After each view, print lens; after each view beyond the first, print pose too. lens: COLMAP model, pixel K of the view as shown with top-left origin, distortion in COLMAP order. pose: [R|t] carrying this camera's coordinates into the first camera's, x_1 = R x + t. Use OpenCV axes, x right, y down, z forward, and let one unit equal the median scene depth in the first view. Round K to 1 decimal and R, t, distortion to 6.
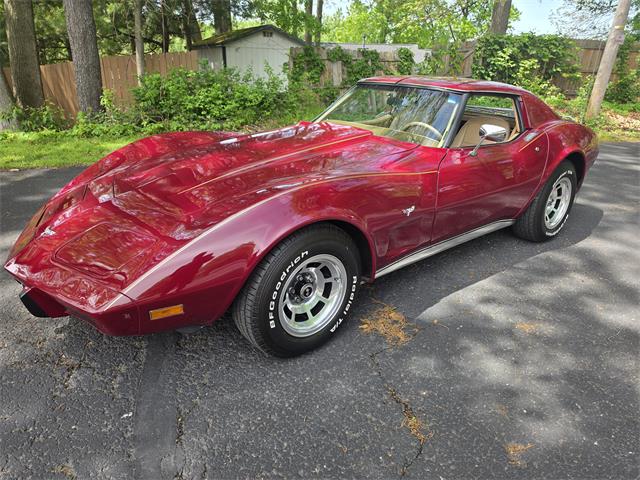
lens RADIAL K [[438.4, 0, 320.1], [0, 438.4, 242.9], [0, 0, 1]] dist [0.044178, -0.050693]
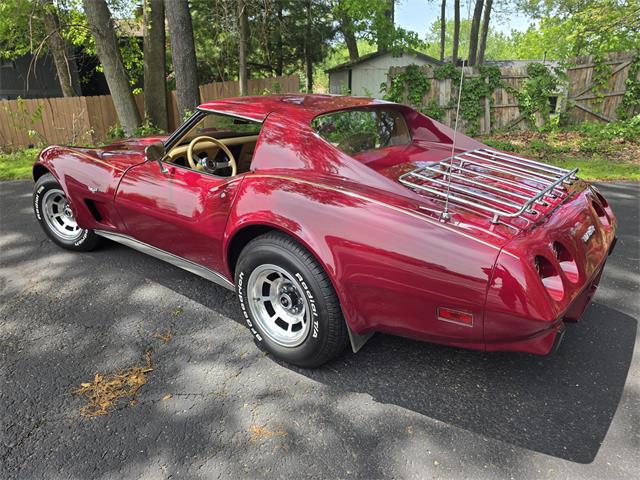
lens RADIAL K [[438.4, 0, 321.9], [0, 438.4, 244.7], [0, 0, 1]] dist [0.044178, -0.050693]
pose [[0.926029, 0.105582, -0.362385, 0.283012], [-0.119855, 0.992645, -0.017063, -0.042506], [0.357918, 0.059235, 0.931872, 0.124297]]
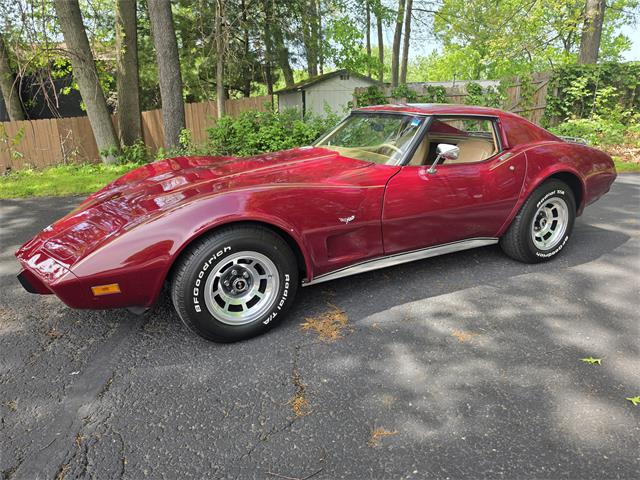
lens RADIAL K [[438.4, 0, 322.1], [0, 438.4, 233.0], [0, 0, 1]] dist [0.044178, -0.050693]
pose [[0.978244, 0.019523, -0.206535, 0.126456], [-0.040635, 0.994309, -0.098479, 0.024439], [0.203437, 0.104729, 0.973471, -0.026861]]
